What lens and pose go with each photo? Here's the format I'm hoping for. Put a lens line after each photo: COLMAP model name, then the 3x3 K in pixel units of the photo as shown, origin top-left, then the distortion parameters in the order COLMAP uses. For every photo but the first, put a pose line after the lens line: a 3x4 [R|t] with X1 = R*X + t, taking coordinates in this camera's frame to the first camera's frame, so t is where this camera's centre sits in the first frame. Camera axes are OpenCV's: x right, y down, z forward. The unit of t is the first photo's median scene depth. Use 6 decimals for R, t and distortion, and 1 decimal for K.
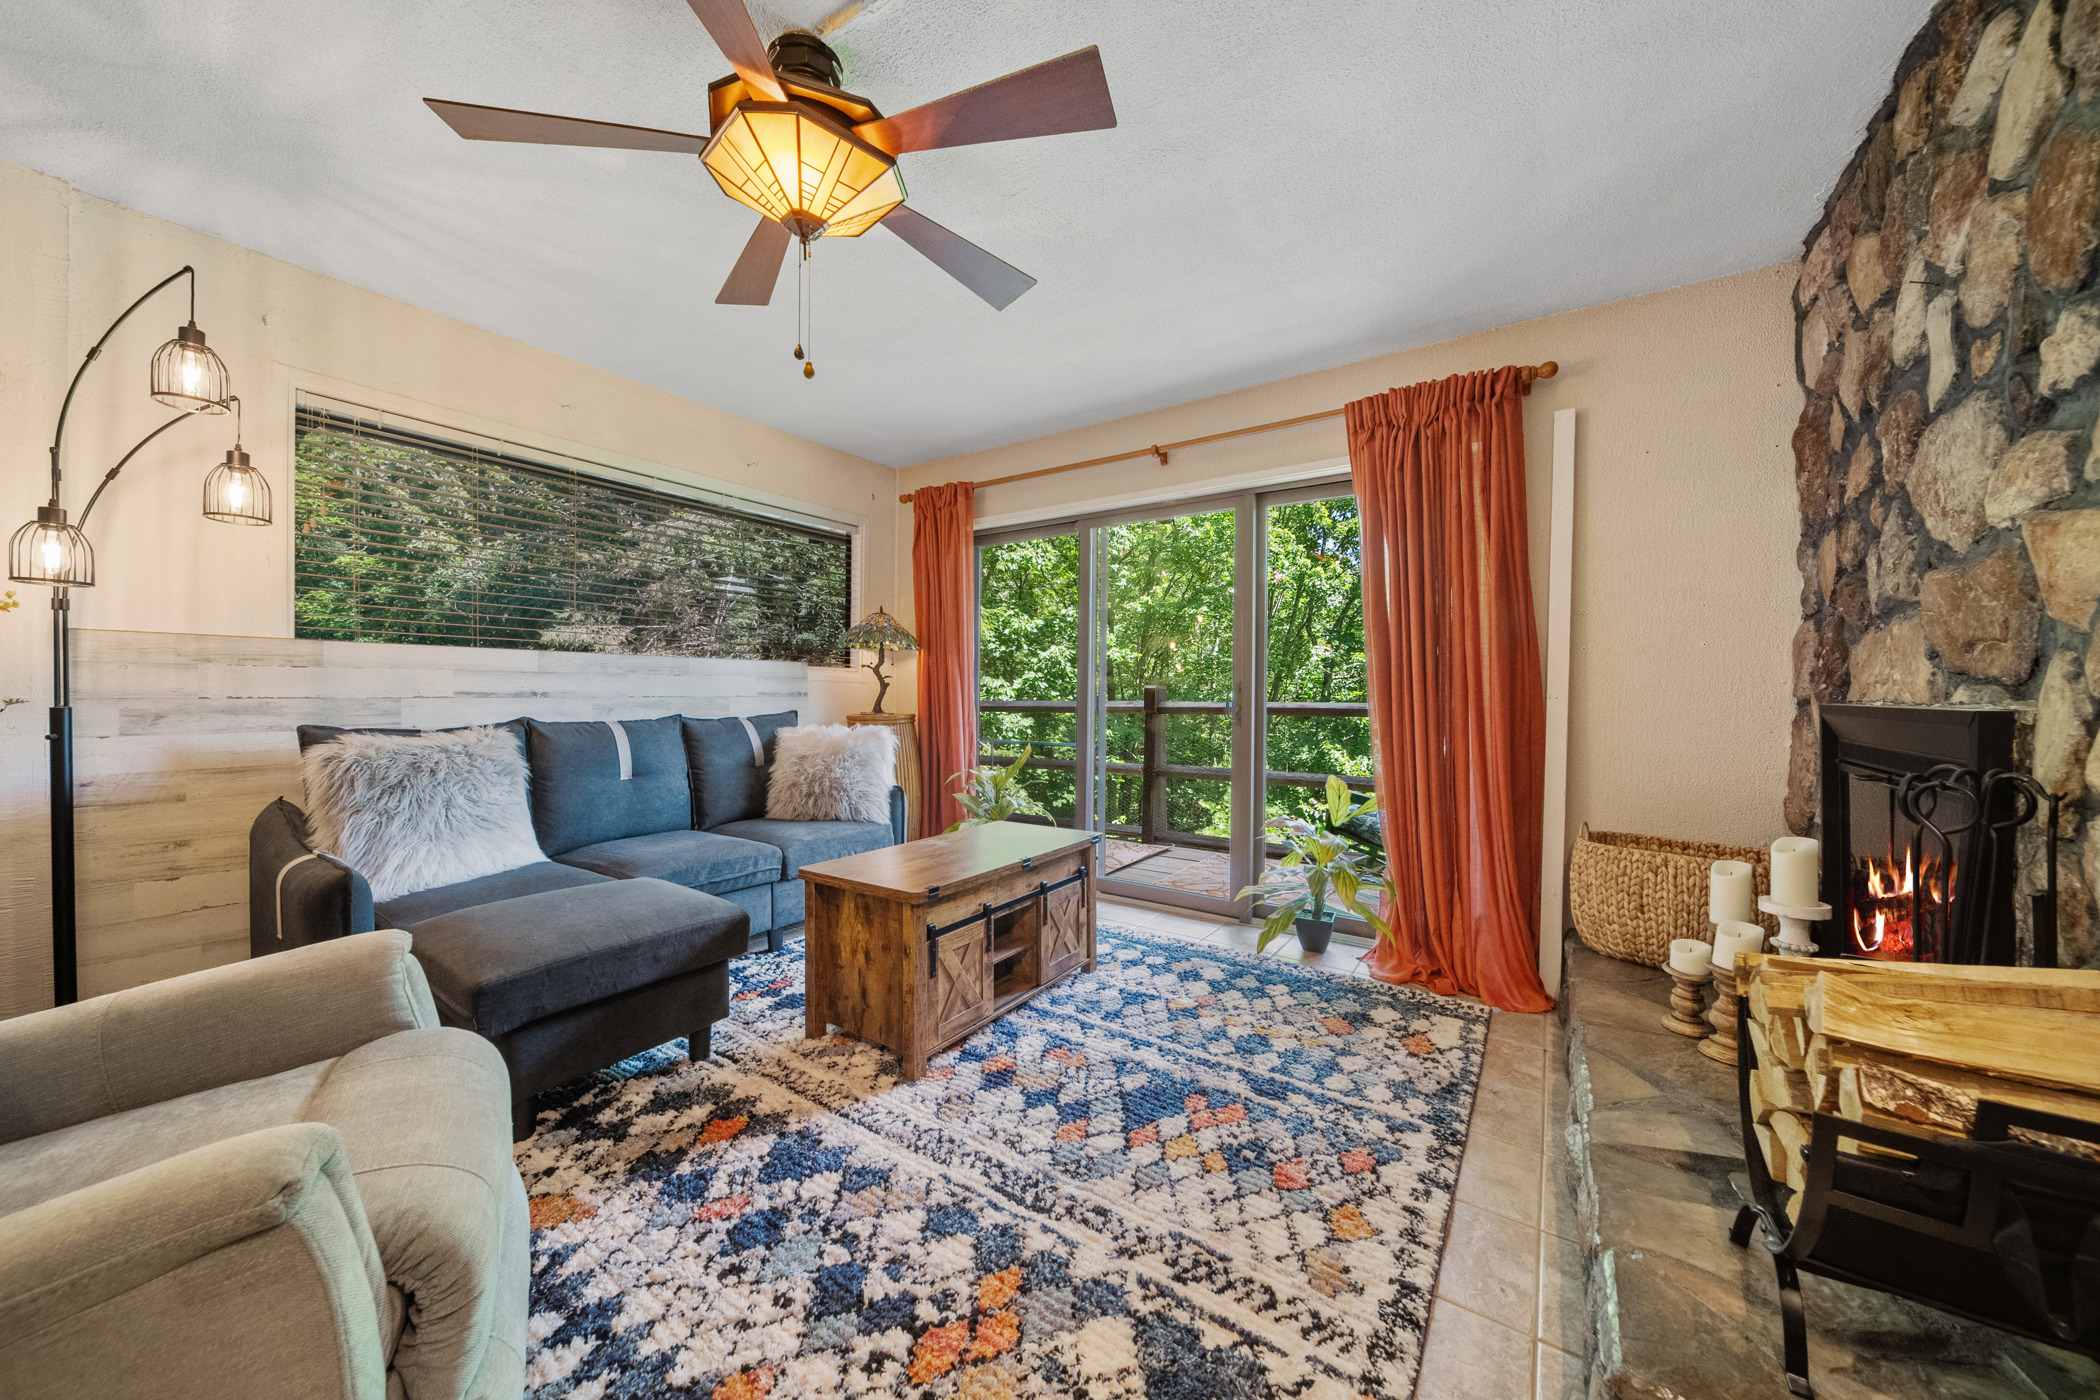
lens RADIAL K [[736.9, 0, 1041.5], [0, 736.9, 694.5], [0, 0, 1]] dist [-0.001331, -0.000225]
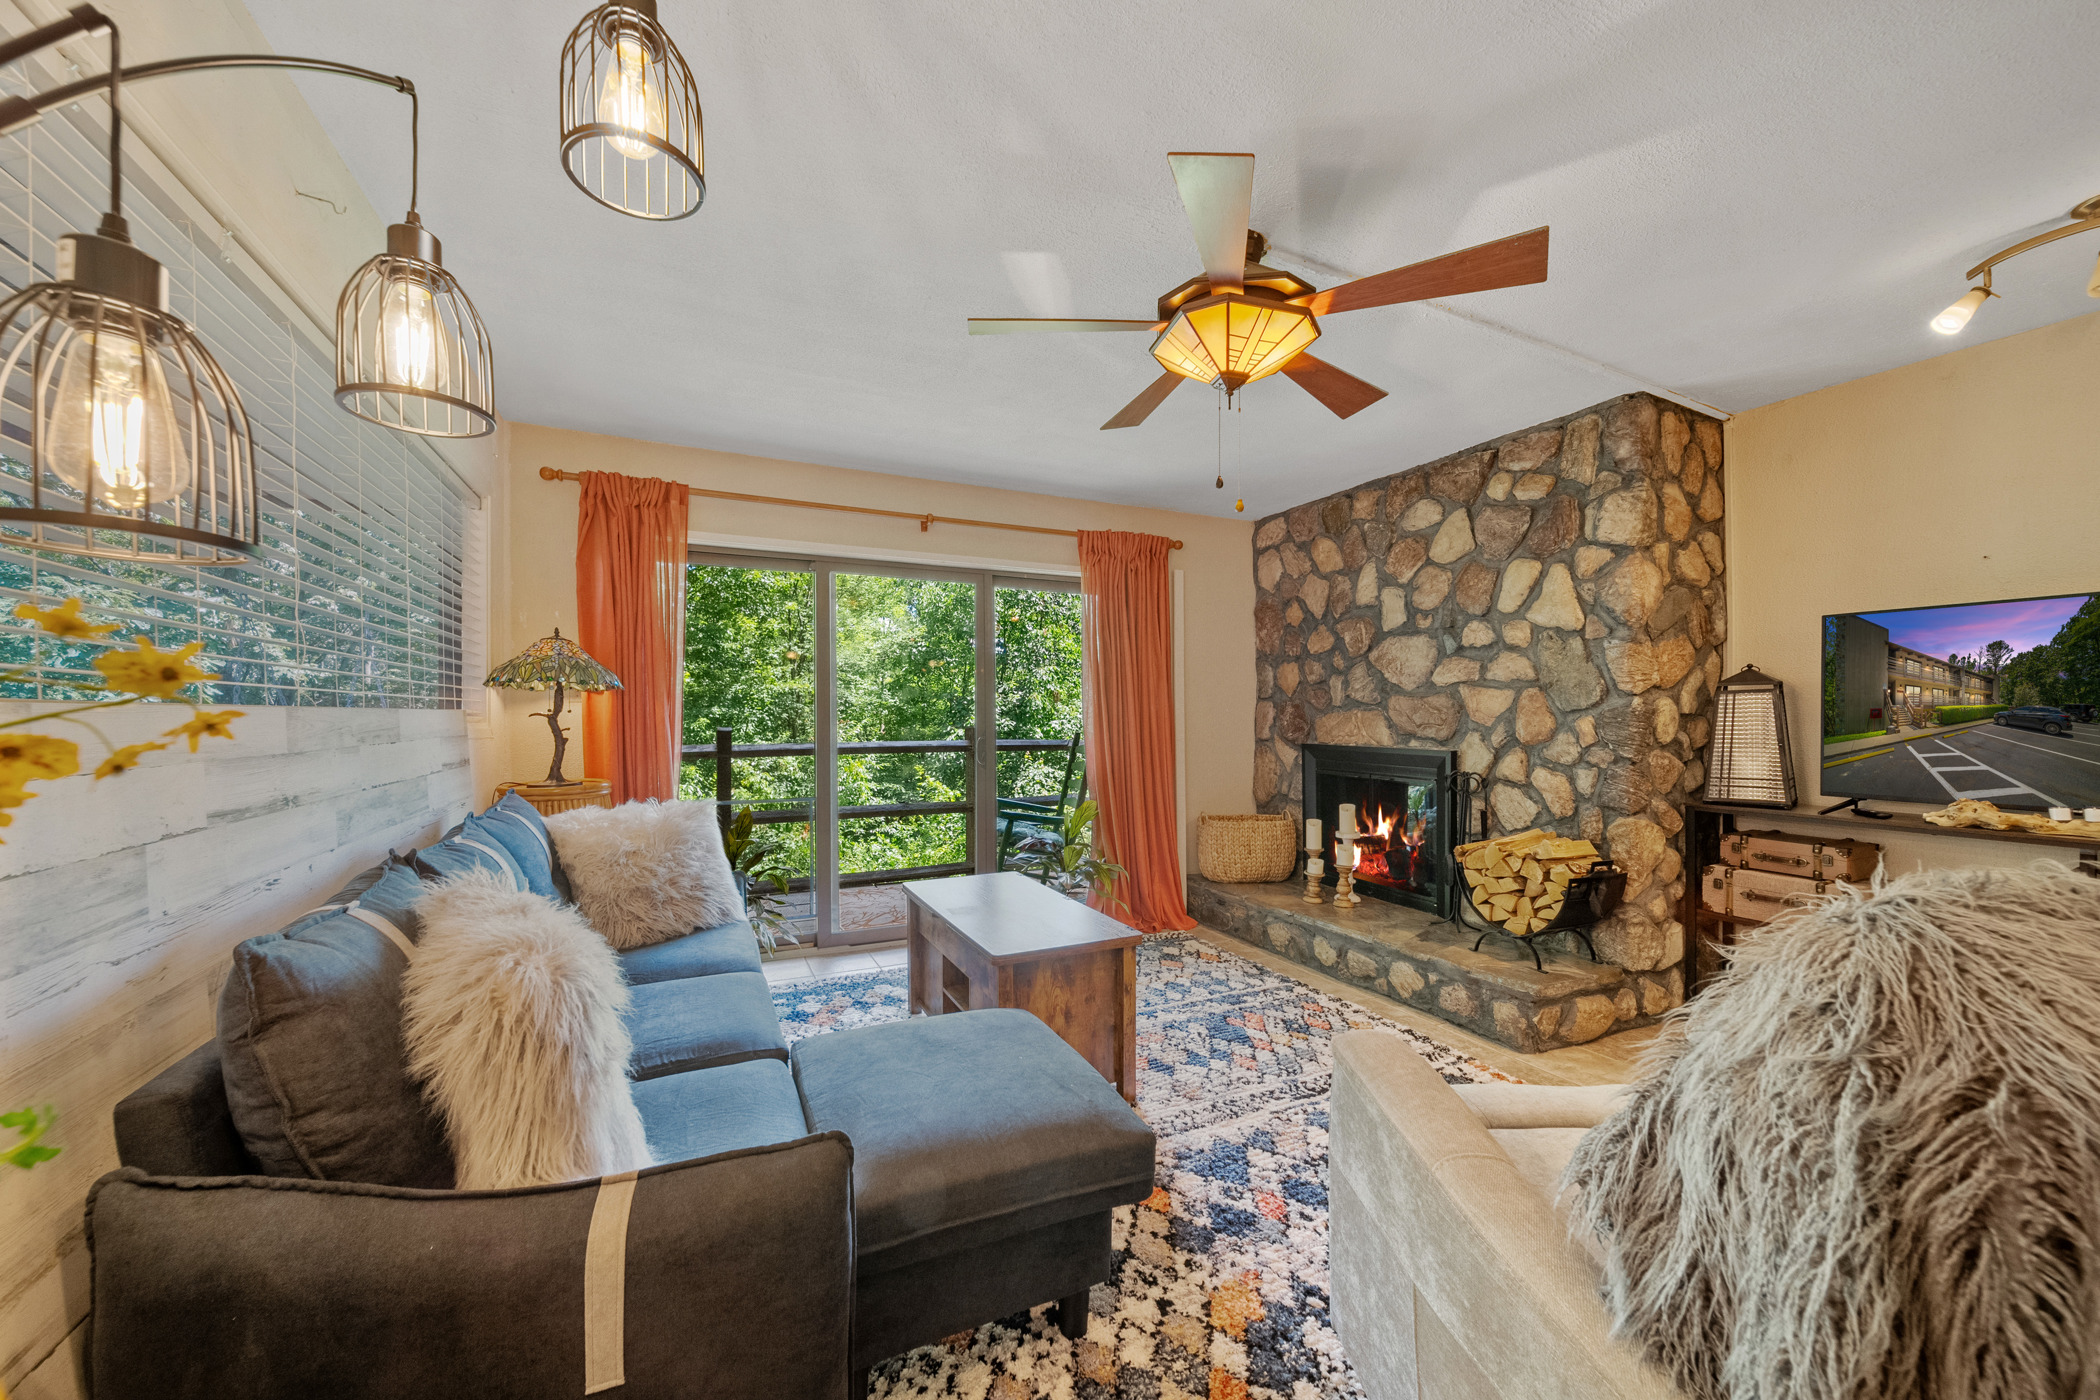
lens RADIAL K [[759.7, 0, 1024.0], [0, 759.7, 721.1], [0, 0, 1]] dist [-0.001492, -0.000126]
pose [[0.516871, -0.012816, 0.855967, -1.082164], [0.004143, 0.999914, 0.012469, -0.070325], [-0.856053, -0.002899, 0.516879, 0.452056]]
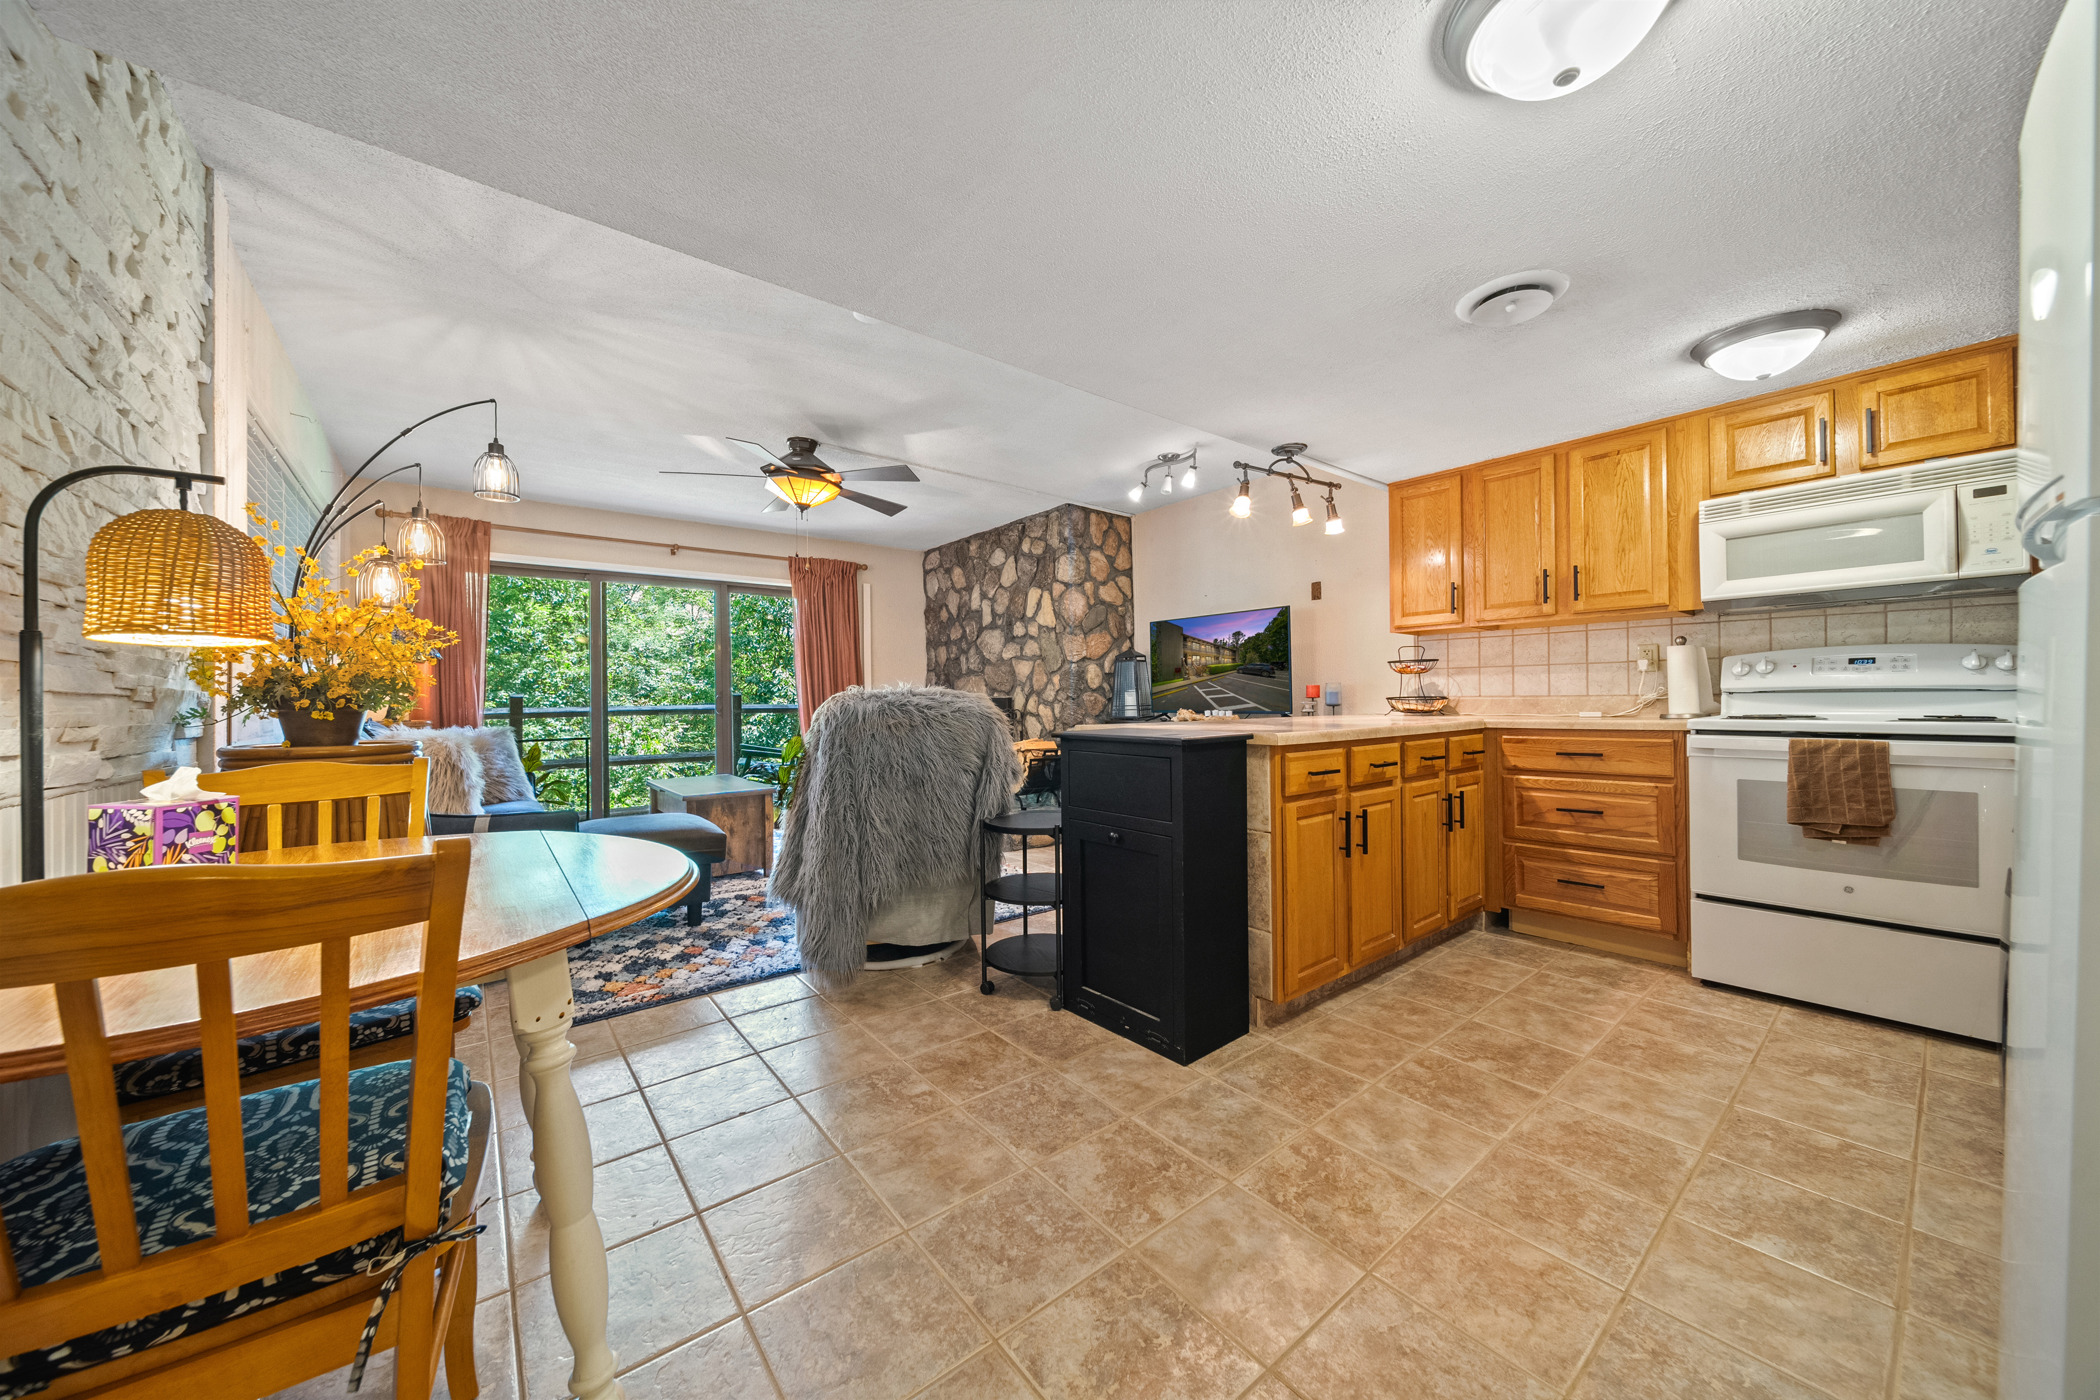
lens RADIAL K [[736.9, 0, 1041.5], [0, 736.9, 694.5], [0, 0, 1]] dist [-0.001331, -0.000225]
pose [[0.289837, -0.001794, 0.957074, -1.700671], [0.015729, 0.999872, -0.002890, 0.009654], [-0.956947, 0.015892, 0.289828, -0.325045]]
